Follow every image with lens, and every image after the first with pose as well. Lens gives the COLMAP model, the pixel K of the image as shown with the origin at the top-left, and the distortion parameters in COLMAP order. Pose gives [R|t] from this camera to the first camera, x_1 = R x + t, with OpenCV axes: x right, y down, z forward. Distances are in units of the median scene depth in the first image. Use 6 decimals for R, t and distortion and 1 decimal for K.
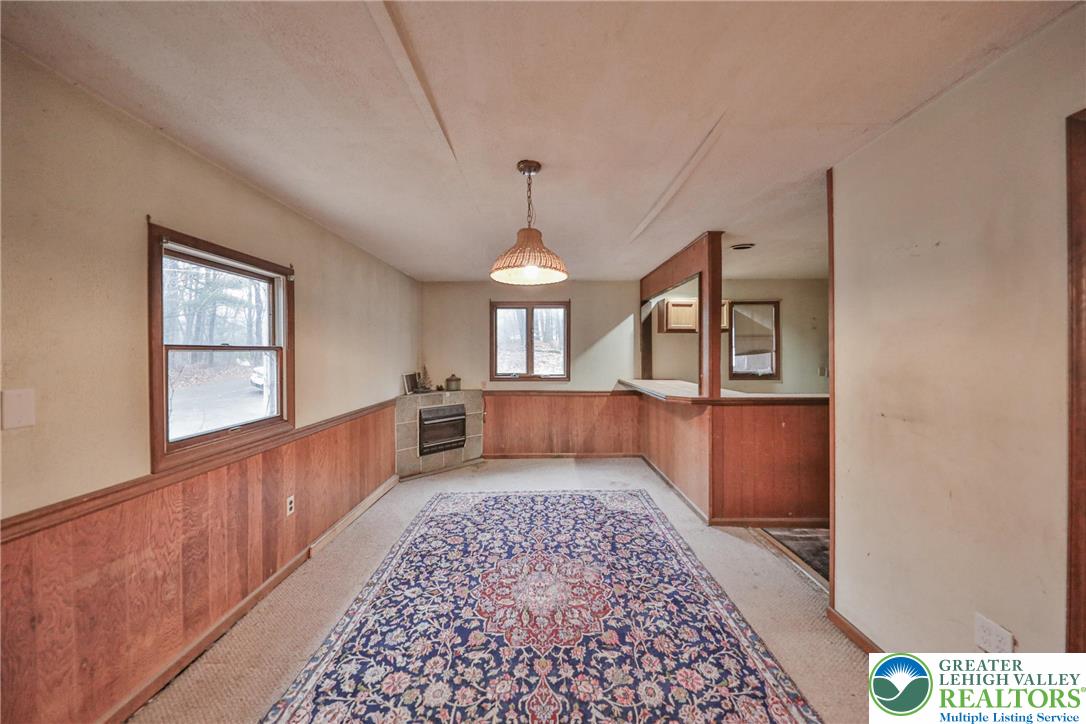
lens RADIAL K [[387.2, 0, 541.9], [0, 387.2, 345.5], [0, 0, 1]] dist [0.012889, -0.008989]
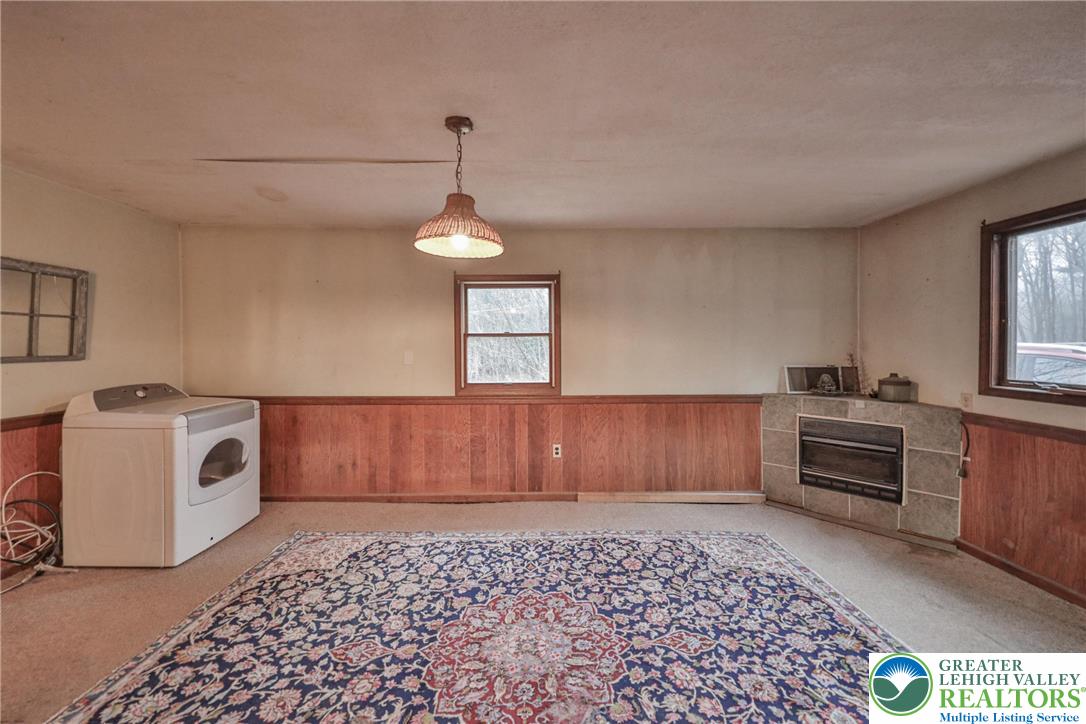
lens RADIAL K [[387.2, 0, 541.9], [0, 387.2, 345.5], [0, 0, 1]] dist [0.012889, -0.008989]
pose [[0.004359, 0.009949, -0.999941, 0.692129], [0.021086, 0.999727, 0.010038, 0.032143], [0.999768, -0.021128, 0.004148, 0.953311]]
